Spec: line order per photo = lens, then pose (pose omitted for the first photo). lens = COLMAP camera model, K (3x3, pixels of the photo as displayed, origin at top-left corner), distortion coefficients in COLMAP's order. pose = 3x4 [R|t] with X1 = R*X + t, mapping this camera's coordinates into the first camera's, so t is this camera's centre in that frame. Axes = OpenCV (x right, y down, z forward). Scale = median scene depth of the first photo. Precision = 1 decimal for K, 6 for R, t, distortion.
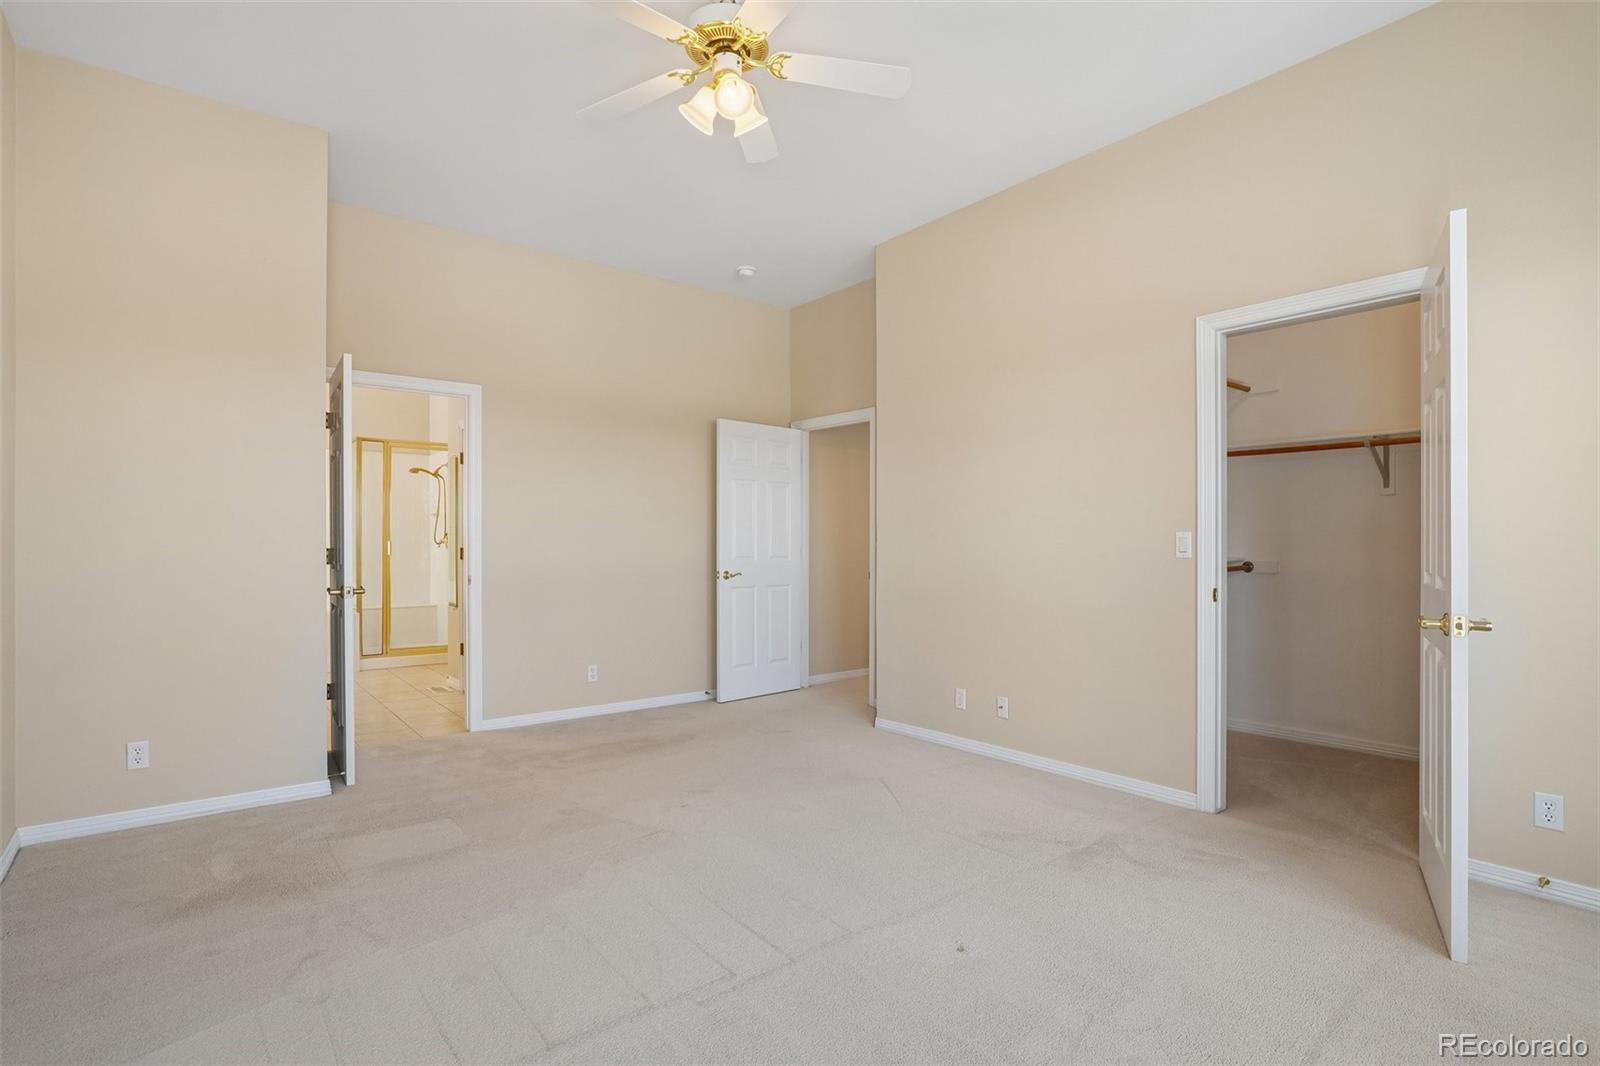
lens RADIAL K [[778.7, 0, 785.9], [0, 778.7, 548.0], [0, 0, 1]] dist [-0.027377, 0.008407]
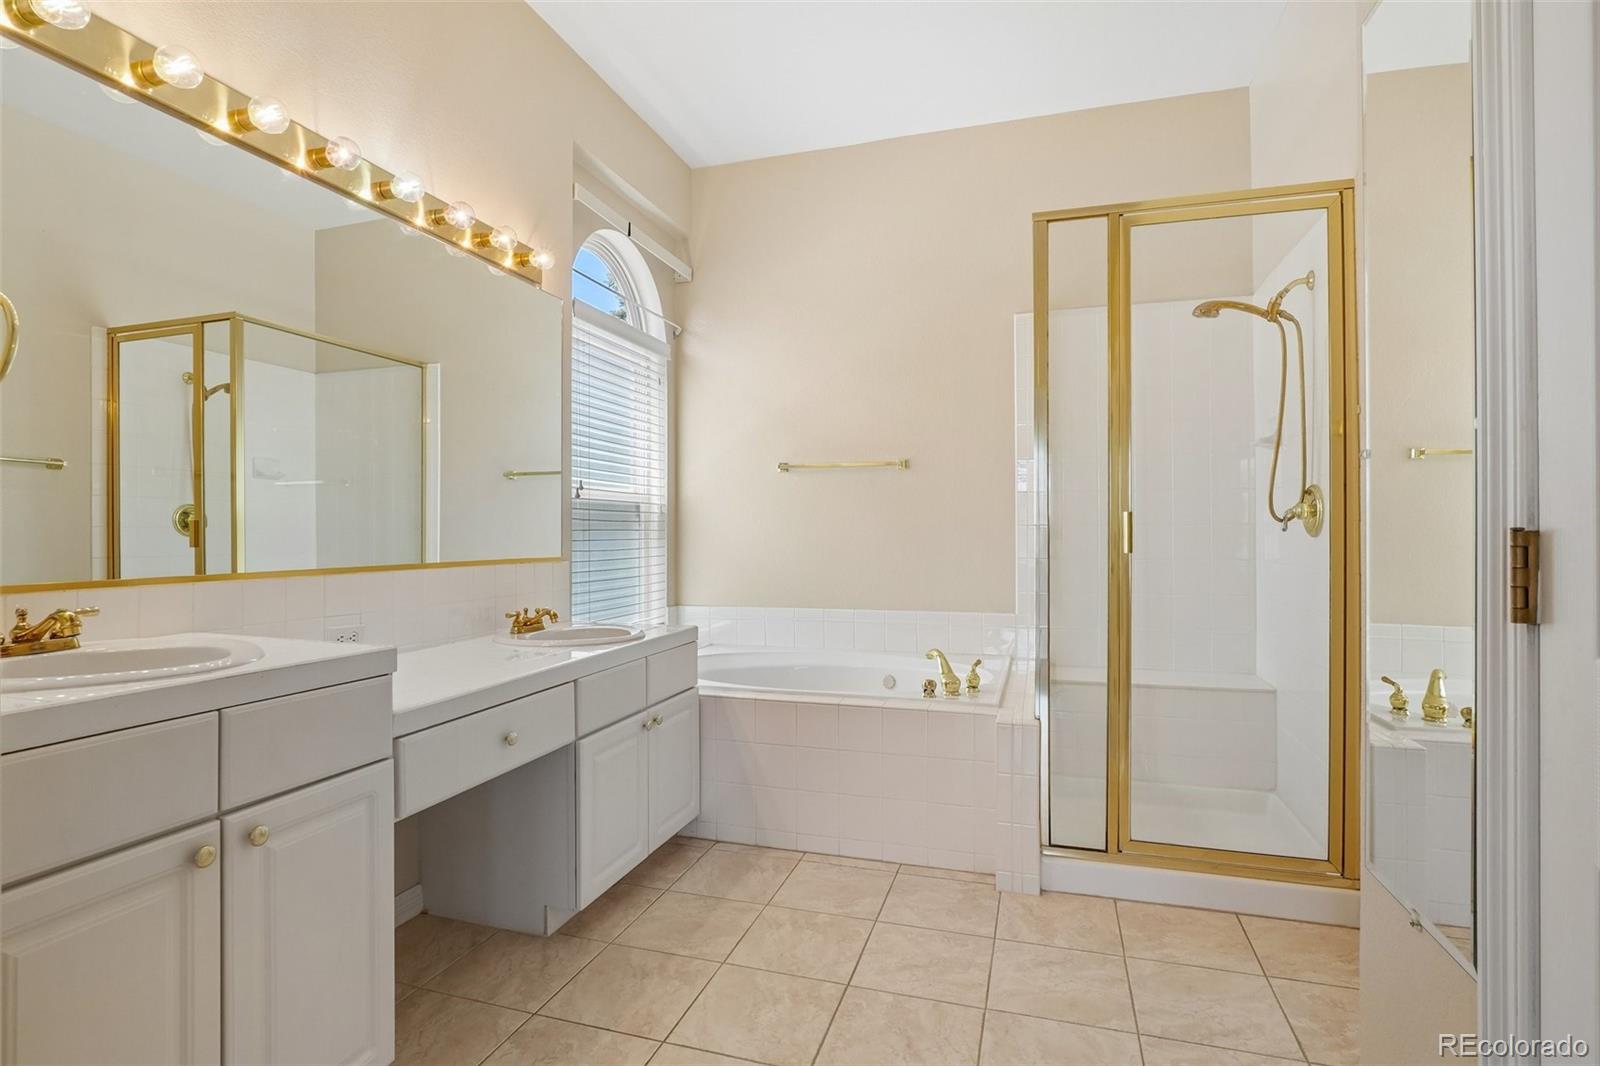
lens RADIAL K [[778.7, 0, 793.6], [0, 778.7, 530.4], [0, 0, 1]] dist [-0.027377, 0.008407]
pose [[0.569114, -0.005265, -0.822242, -0.452876], [0.001027, 0.999983, -0.005692, 0.000949], [0.822258, 0.002395, 0.569110, 0.977290]]
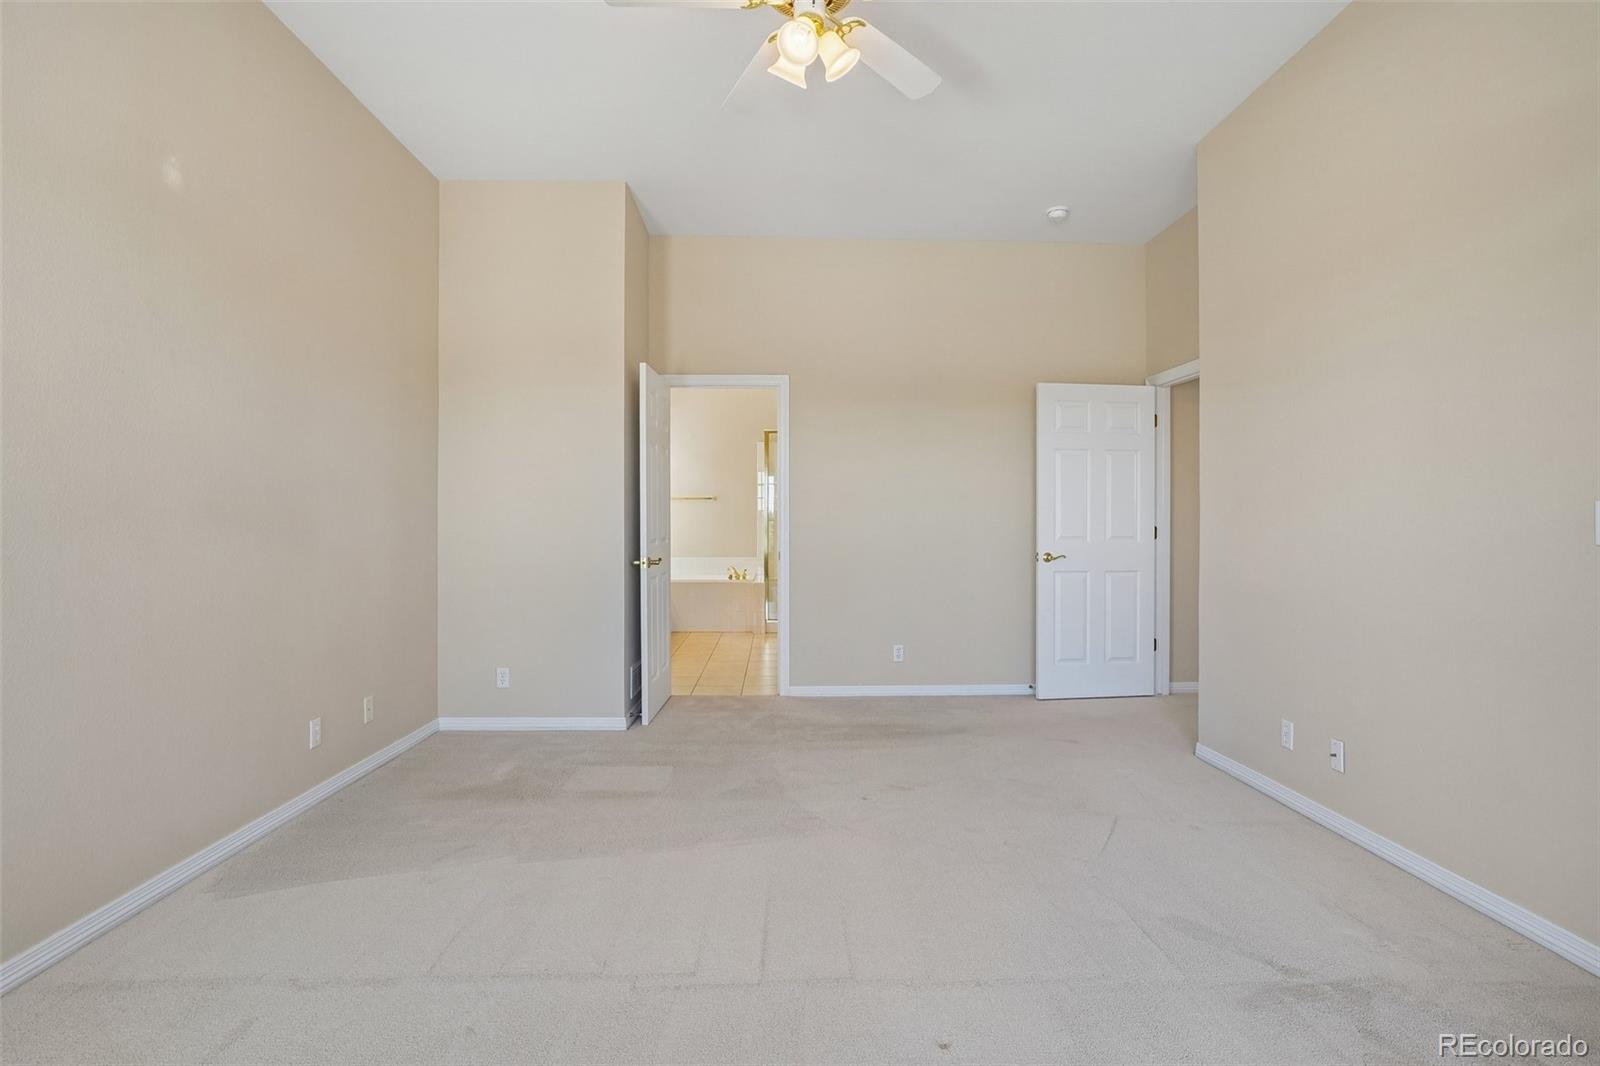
lens RADIAL K [[778.7, 0, 791.1], [0, 778.7, 522.1], [0, 0, 1]] dist [-0.027377, 0.008407]
pose [[0.805454, -0.001159, -0.592657, 0.230175], [-0.002975, 0.999978, -0.005999, 0.000754], [0.592650, 0.006596, 0.805433, 0.118055]]
